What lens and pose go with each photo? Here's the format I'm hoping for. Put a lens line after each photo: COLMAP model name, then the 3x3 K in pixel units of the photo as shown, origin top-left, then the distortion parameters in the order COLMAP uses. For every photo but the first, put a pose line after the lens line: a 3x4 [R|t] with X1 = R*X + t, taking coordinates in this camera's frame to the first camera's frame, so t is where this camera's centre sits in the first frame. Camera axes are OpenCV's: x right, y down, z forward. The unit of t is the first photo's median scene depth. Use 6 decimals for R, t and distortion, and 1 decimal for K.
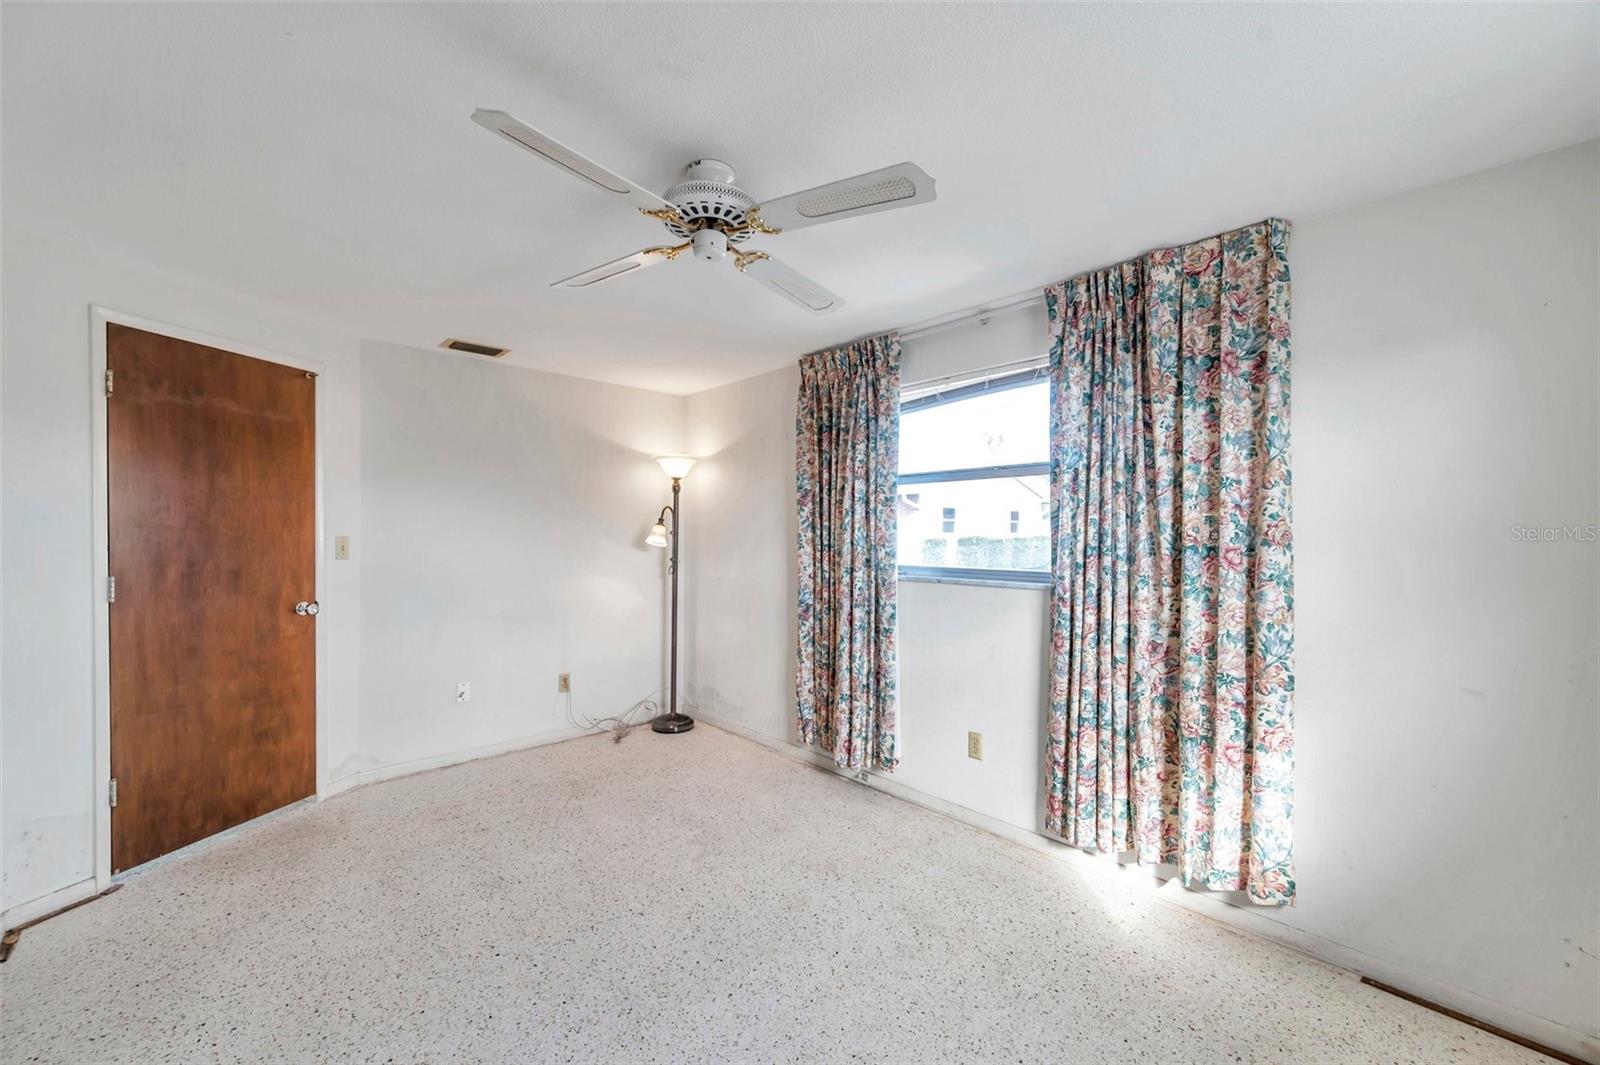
lens RADIAL K [[633.5, 0, 805.9], [0, 633.5, 534.7], [0, 0, 1]] dist [-0.001828, 0.000548]
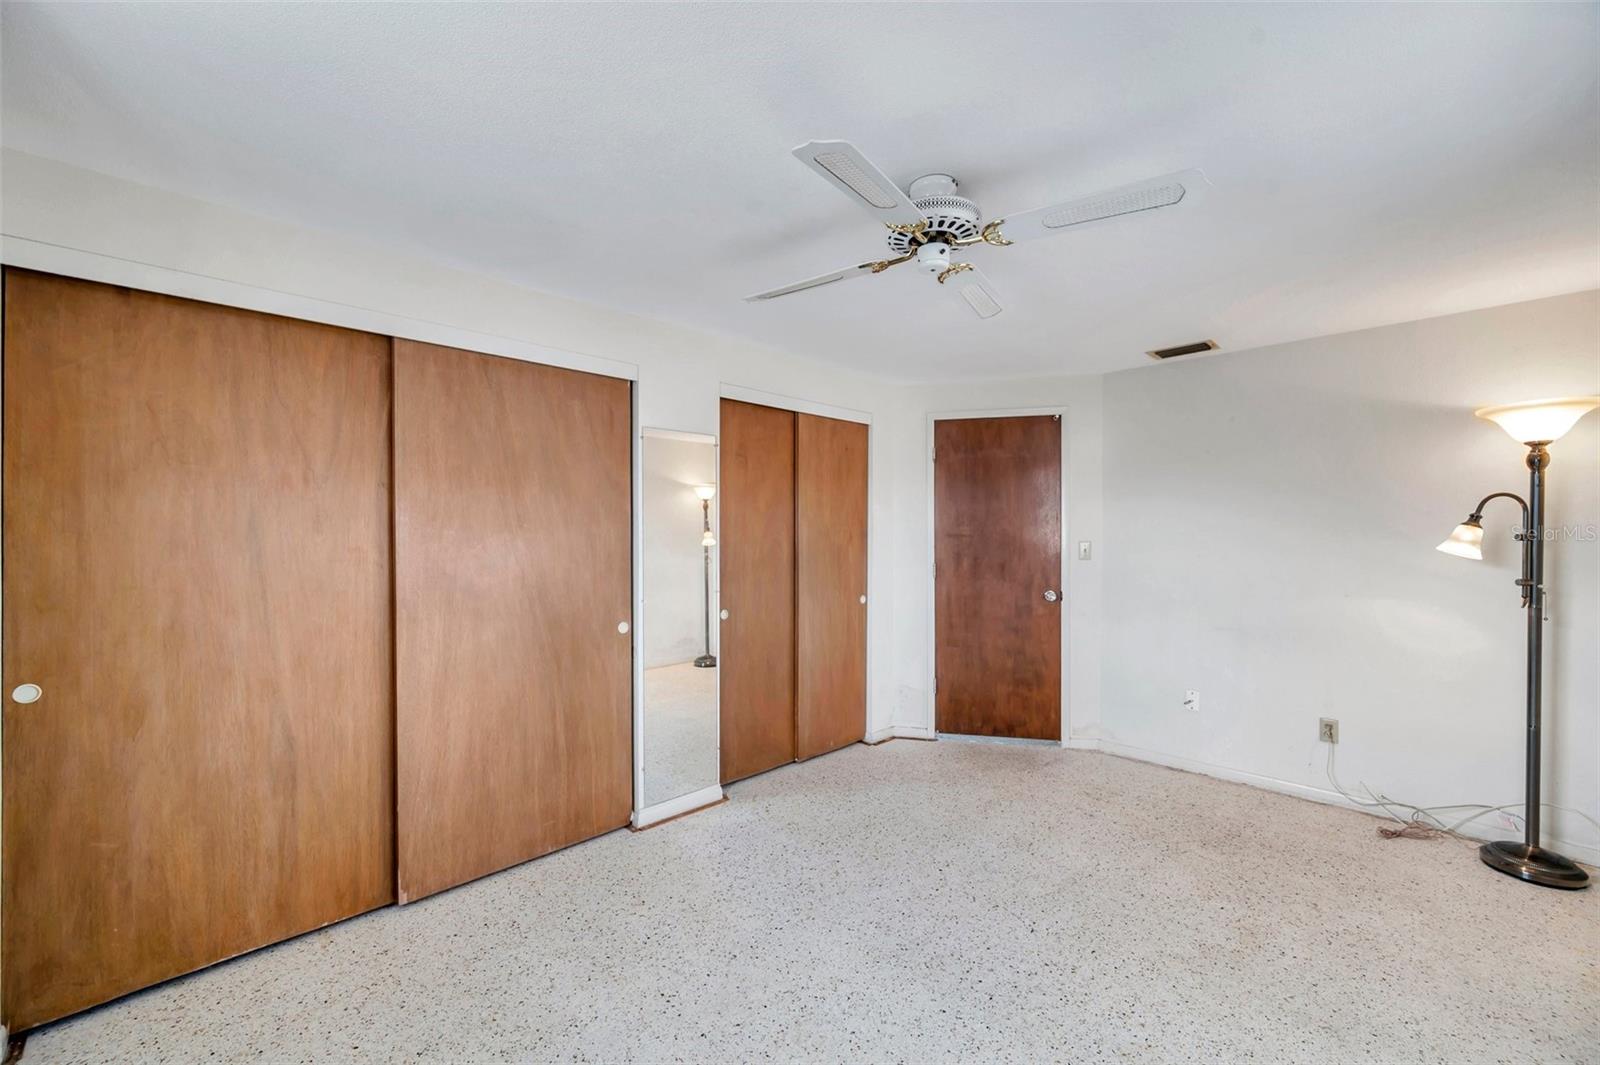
lens RADIAL K [[633.5, 0, 805.9], [0, 633.5, 534.7], [0, 0, 1]] dist [-0.001828, 0.000548]
pose [[0.027899, -0.006218, -0.999591, 0.540563], [-0.000159, 0.999981, -0.006225, -0.002513], [0.999611, 0.000332, 0.027897, 0.477905]]
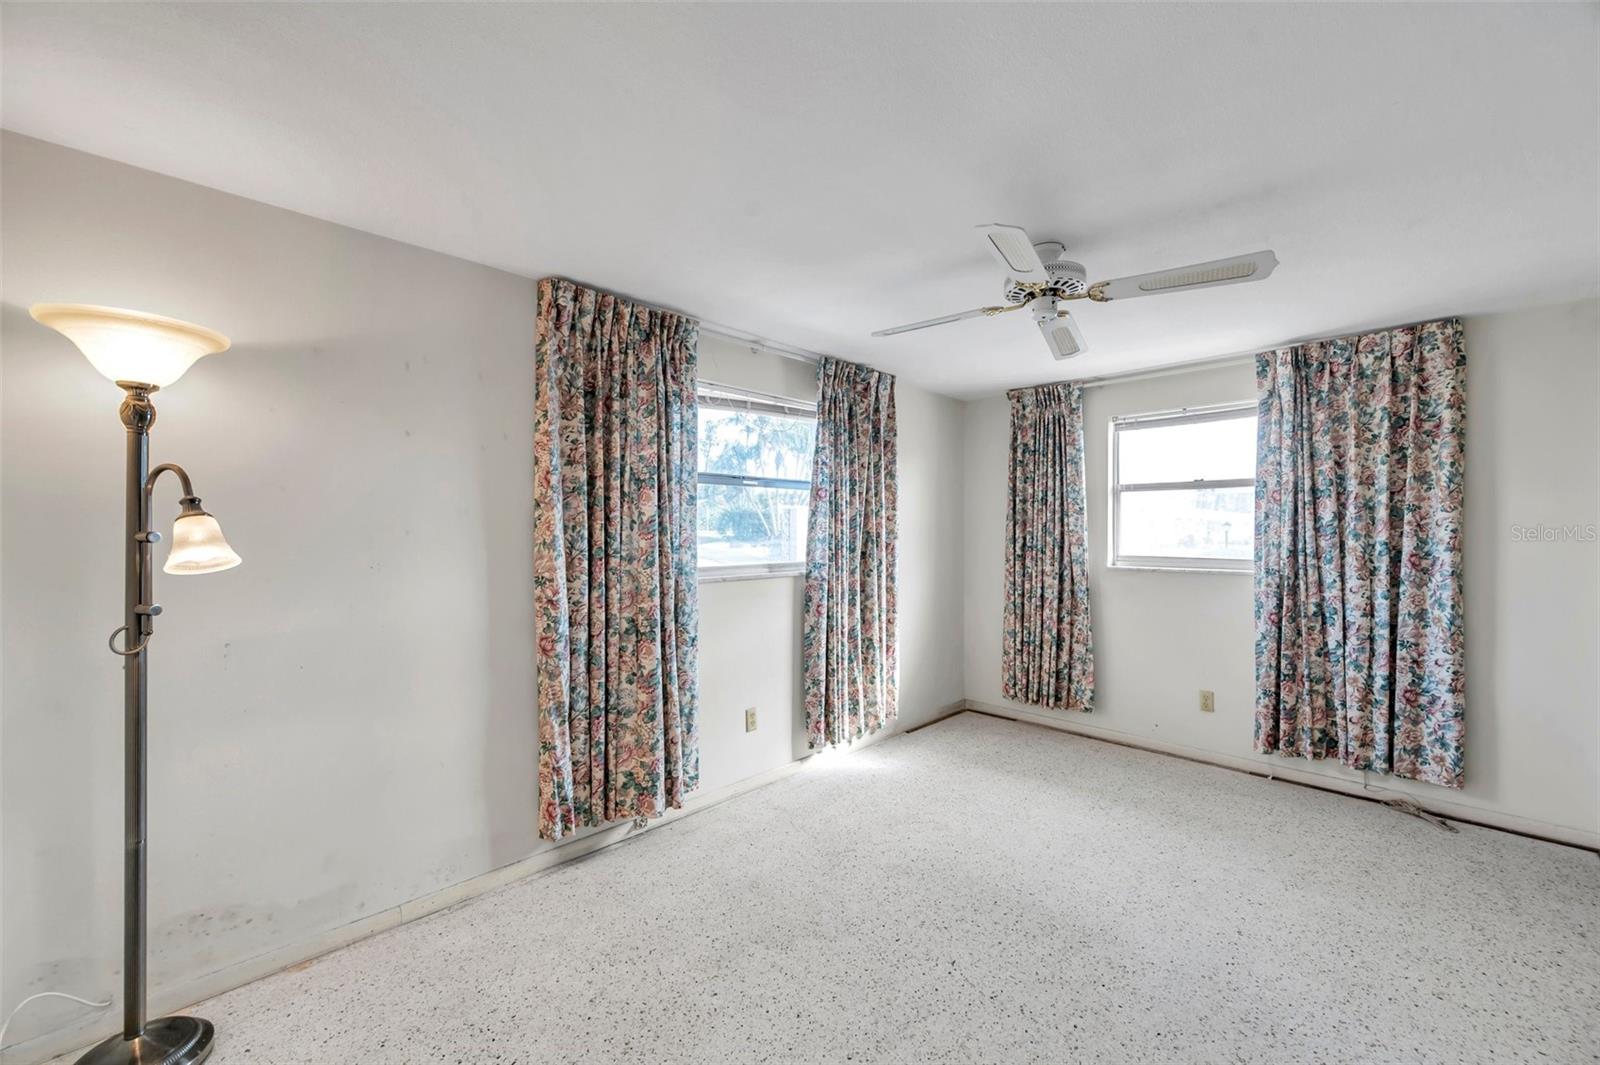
lens RADIAL K [[627.2, 0, 800.0], [0, 627.2, 532.5], [0, 0, 1]] dist [-0.000847, 0.000068]
pose [[-0.032835, -0.005001, 0.999448, -0.867762], [-0.000576, 0.999987, 0.004985, -0.010107], [-0.999461, -0.000412, -0.032837, 0.952698]]
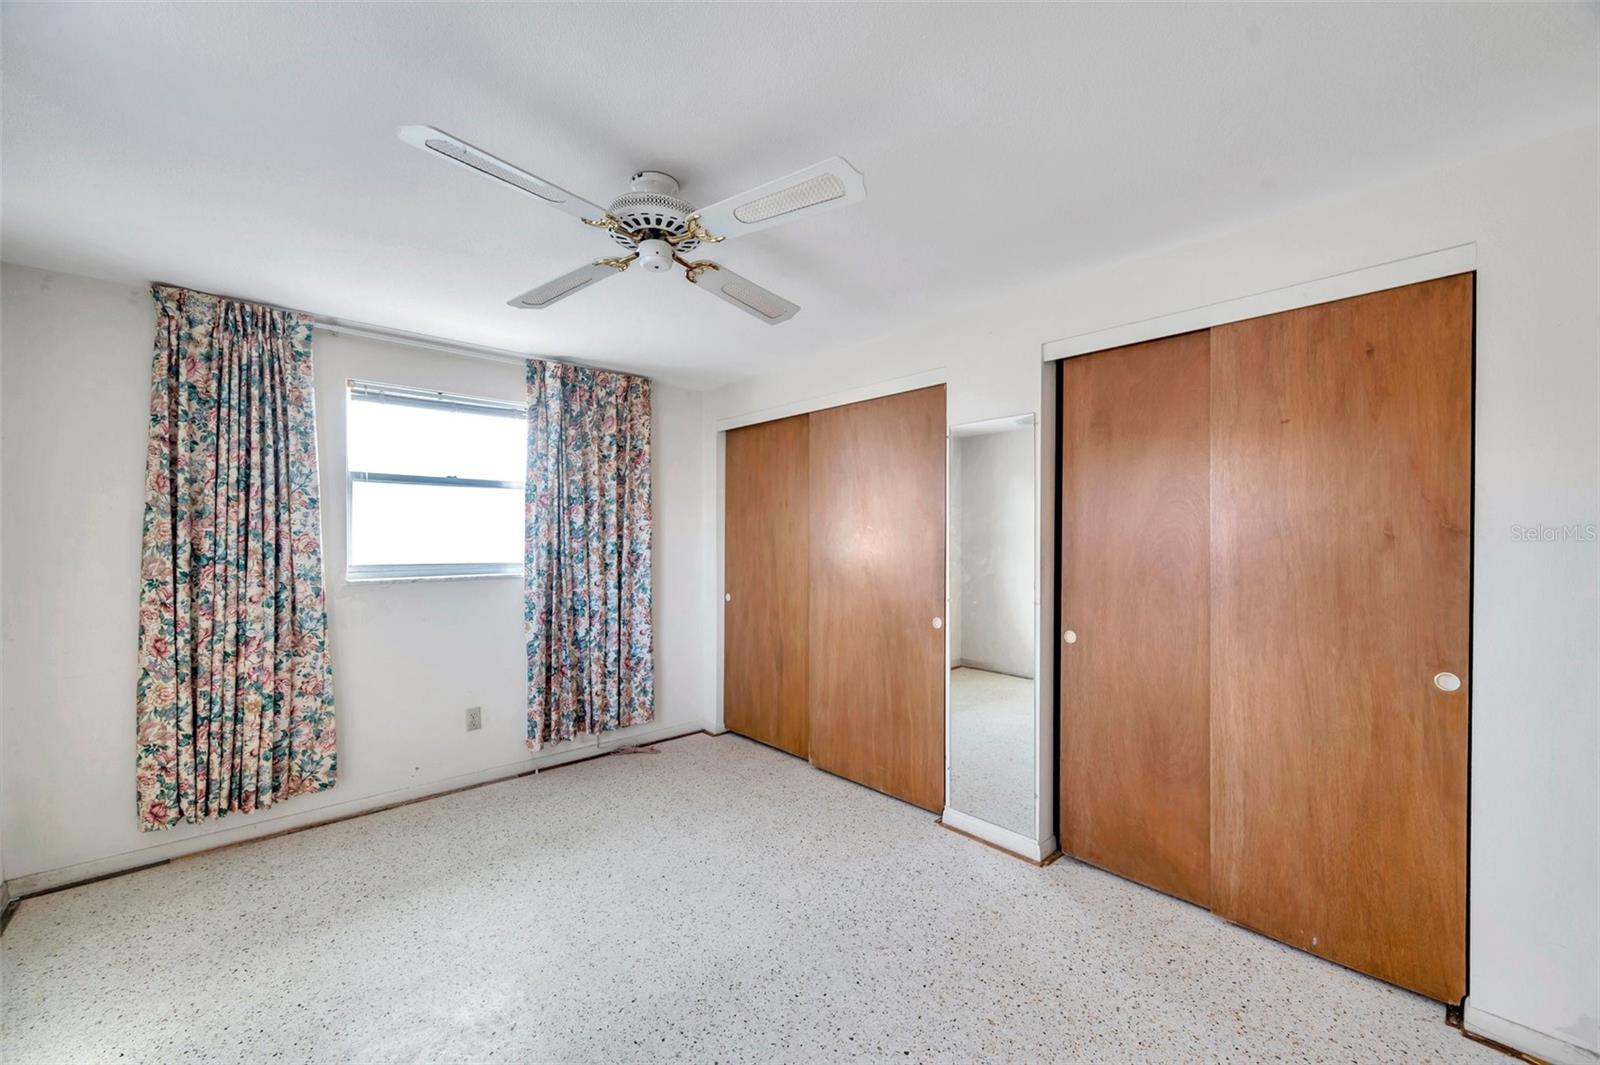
lens RADIAL K [[631.1, 0, 800.3], [0, 631.1, 538.0], [0, 0, 1]] dist [-0.001529, 0.000016]
pose [[-0.999938, -0.004257, 0.010261, -0.244858], [-0.004250, 0.999991, 0.000760, -0.002229], [-0.010264, 0.000716, -0.999947, 1.252928]]
